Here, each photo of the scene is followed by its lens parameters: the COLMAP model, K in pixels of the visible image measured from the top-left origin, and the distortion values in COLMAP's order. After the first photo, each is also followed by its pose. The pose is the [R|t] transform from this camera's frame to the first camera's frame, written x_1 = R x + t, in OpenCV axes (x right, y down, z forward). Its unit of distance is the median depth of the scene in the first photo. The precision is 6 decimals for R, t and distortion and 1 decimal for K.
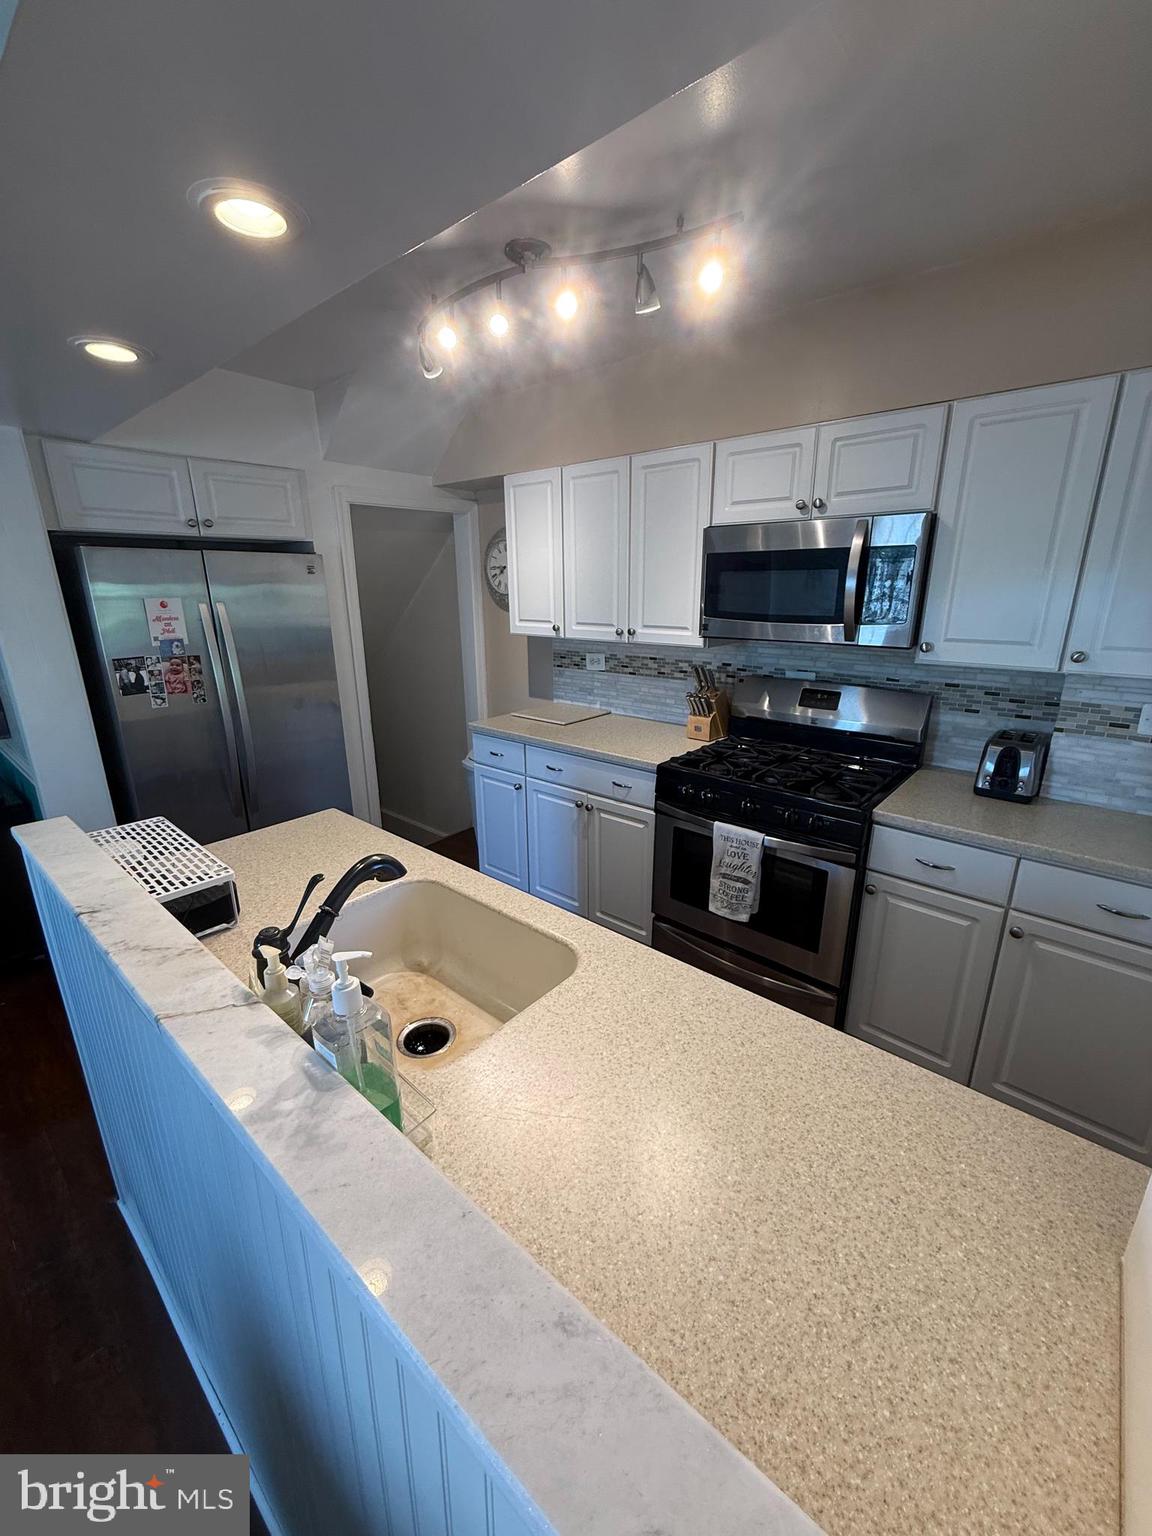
lens RADIAL K [[612.2, 0, 577.0], [0, 612.2, 763.1], [0, 0, 1]] dist [-0.001120, -0.000421]
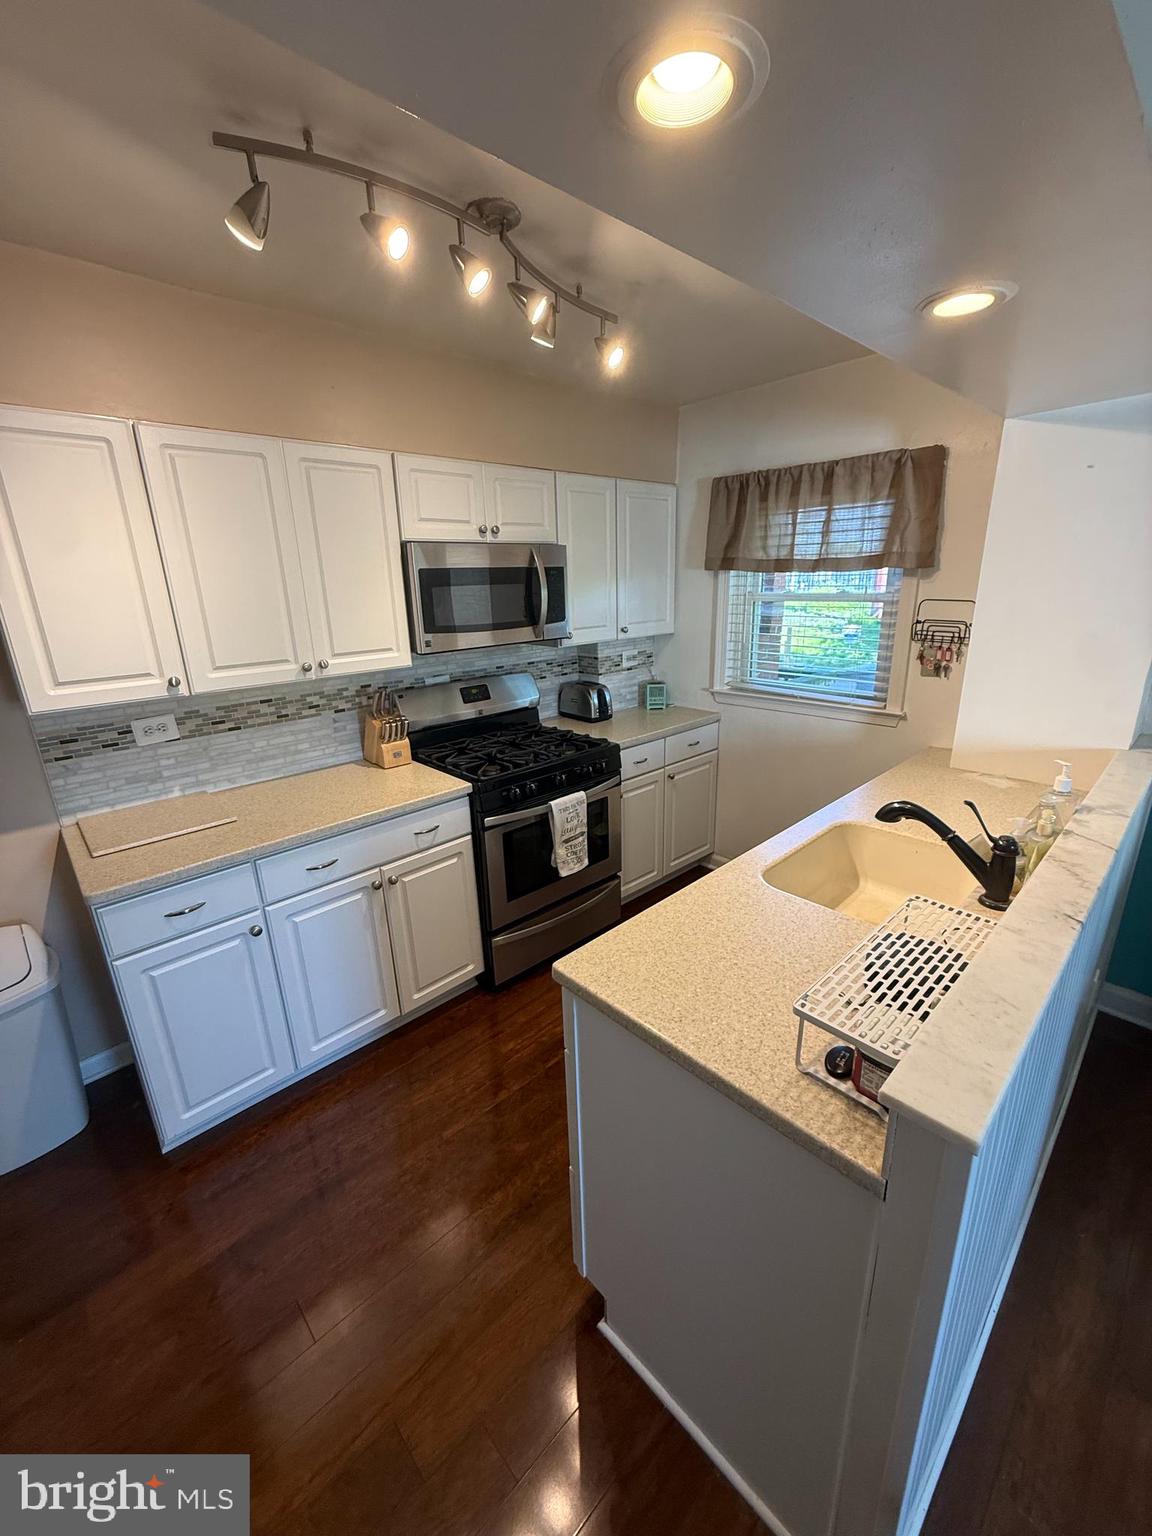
lens RADIAL K [[612.2, 0, 577.8], [0, 612.2, 764.4], [0, 0, 1]] dist [-0.001120, -0.000421]
pose [[0.105443, -0.290365, 0.951089, -0.676724], [0.305821, 0.919538, 0.246827, -0.191555], [-0.946232, 0.264837, 0.185758, 0.577142]]
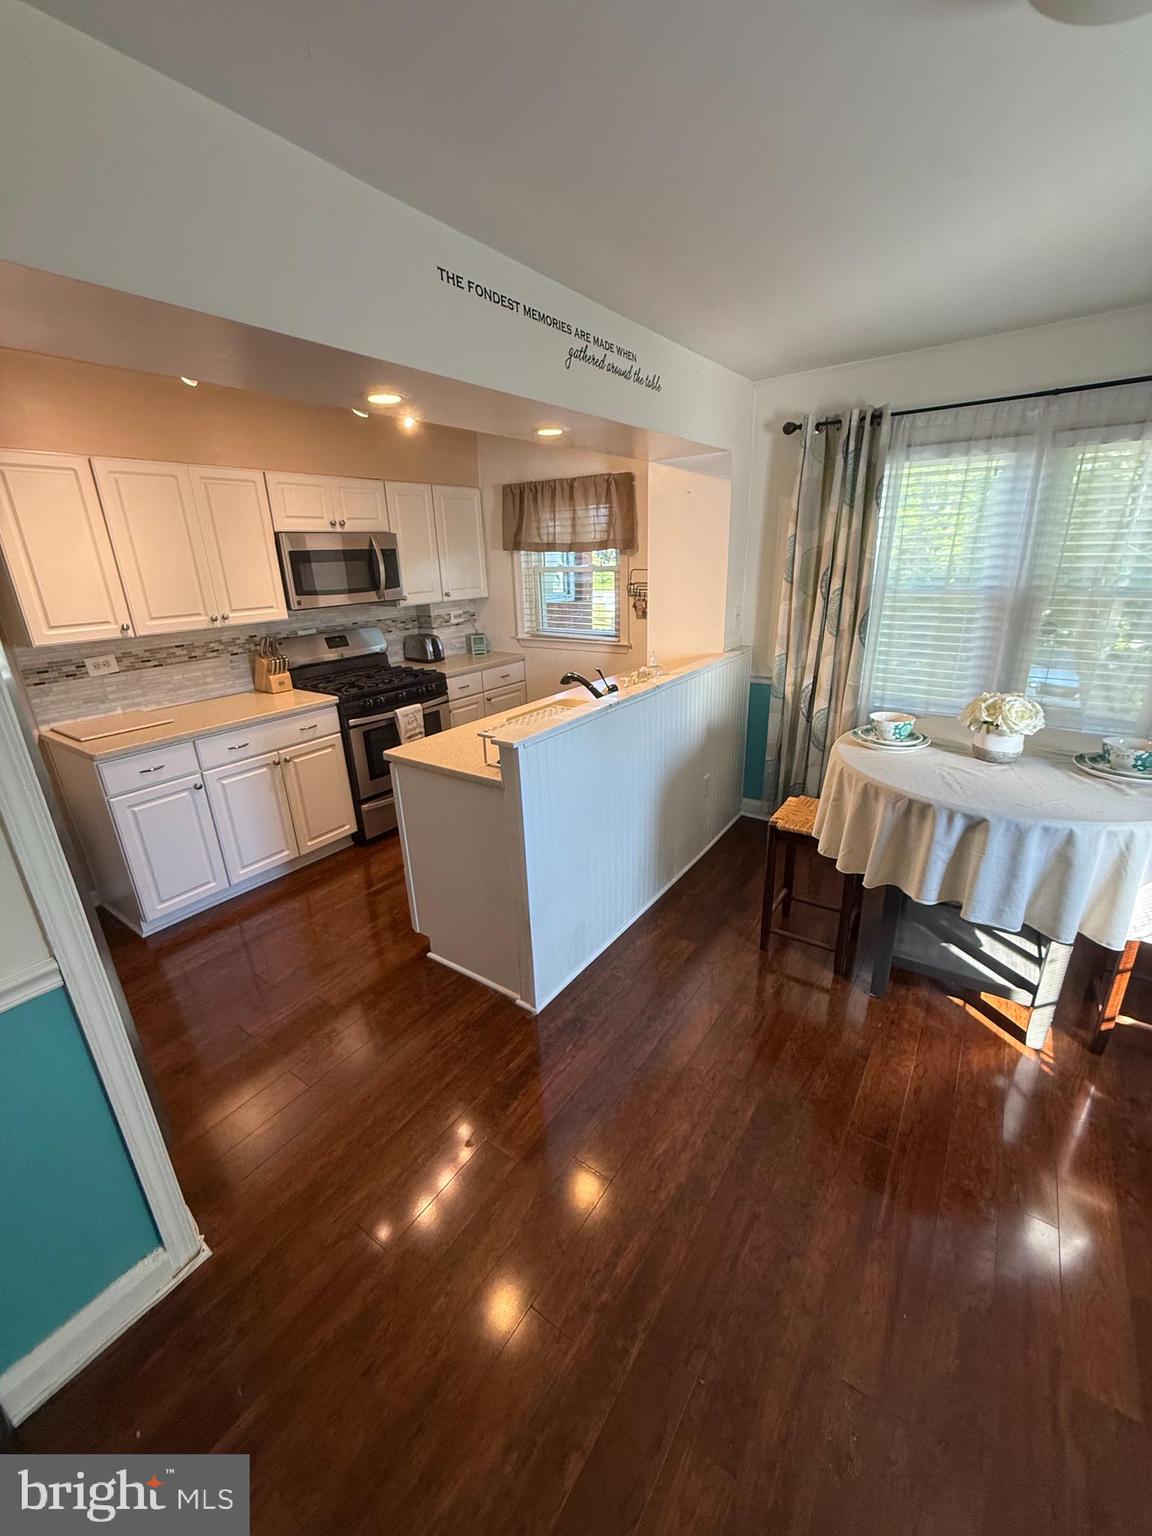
lens RADIAL K [[612.2, 0, 577.6], [0, 612.2, 764.8], [0, 0, 1]] dist [-0.001120, -0.000421]
pose [[-0.094505, -0.322297, 0.941910, -1.181149], [0.309621, 0.889705, 0.335499, -0.147369], [-0.946152, 0.323341, 0.015709, 0.437052]]
